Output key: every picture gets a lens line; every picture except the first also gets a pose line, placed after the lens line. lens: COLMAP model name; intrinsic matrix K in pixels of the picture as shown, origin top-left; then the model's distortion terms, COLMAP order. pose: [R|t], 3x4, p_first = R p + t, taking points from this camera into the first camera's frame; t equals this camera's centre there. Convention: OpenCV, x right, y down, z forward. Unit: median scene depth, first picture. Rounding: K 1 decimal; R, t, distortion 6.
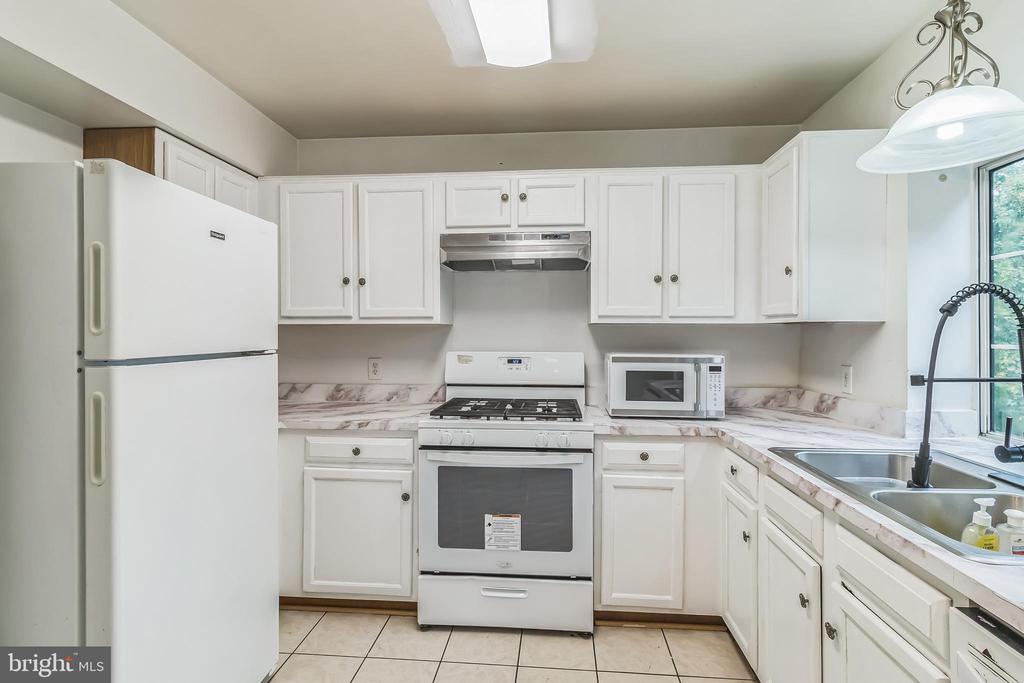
lens RADIAL K [[476.6, 0, 527.5], [0, 476.6, 357.7], [0, 0, 1]] dist [-0.003380, -0.000214]
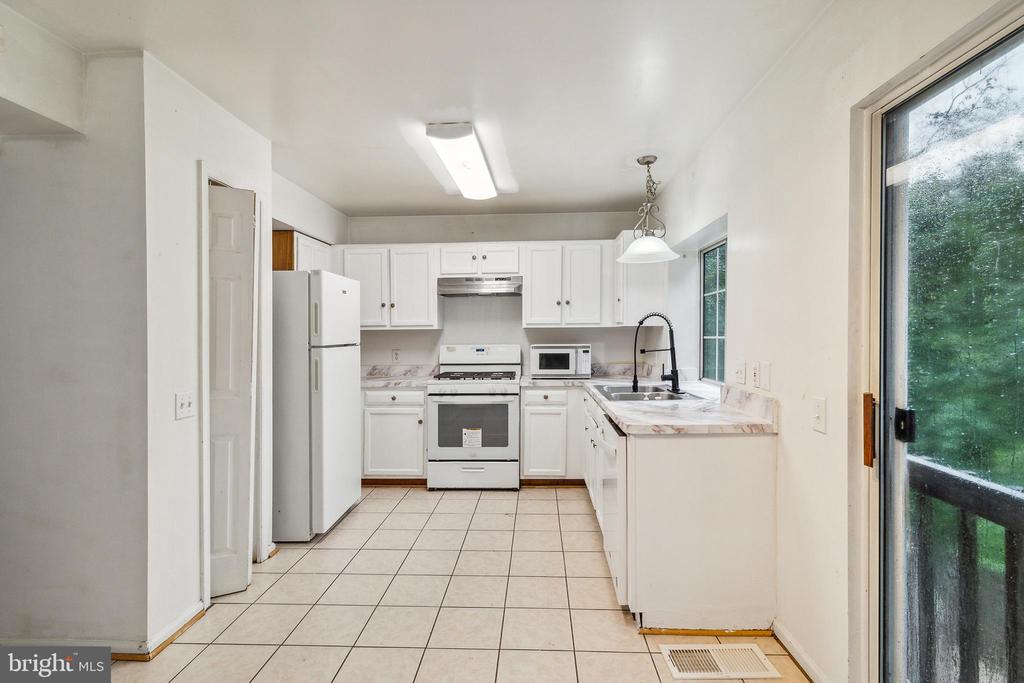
lens RADIAL K [[475.5, 0, 514.8], [0, 475.5, 309.3], [0, 0, 1]] dist [-0.000909, 0.000153]
pose [[0.999807, -0.010321, 0.016721, 0.087465], [0.011979, 0.994677, -0.102342, 0.046888], [-0.015576, 0.102523, 0.994609, -0.898397]]
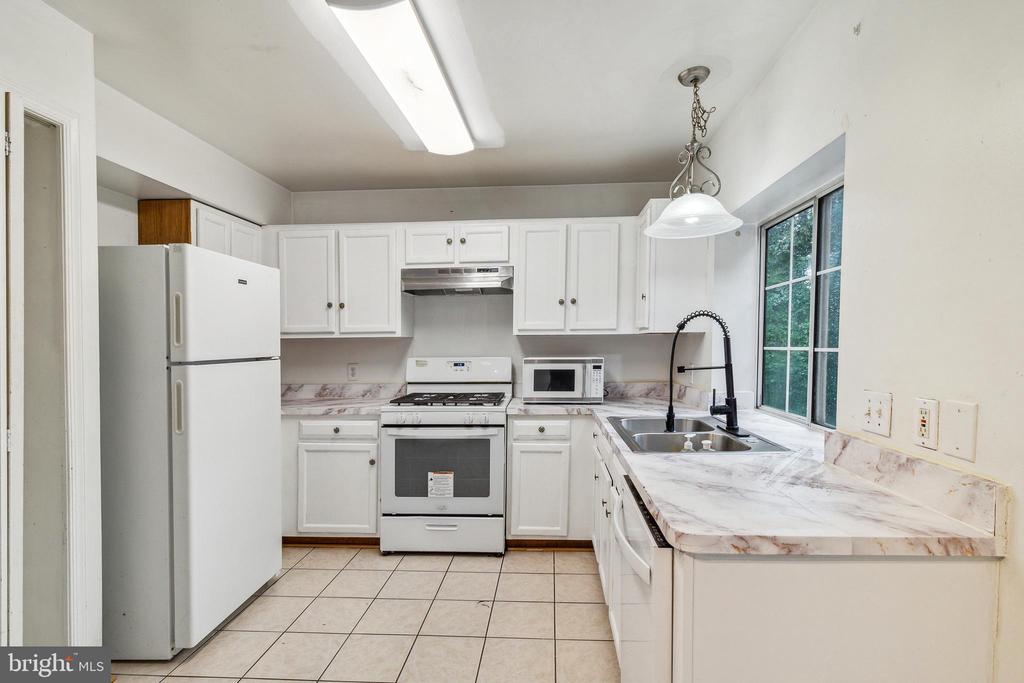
lens RADIAL K [[476.6, 0, 527.5], [0, 476.6, 357.7], [0, 0, 1]] dist [-0.003380, -0.000214]
pose [[0.999806, -0.011958, 0.015655, 0.175480], [0.012271, 0.999724, -0.020055, 0.021435], [-0.015411, 0.020243, 0.999676, -0.393858]]
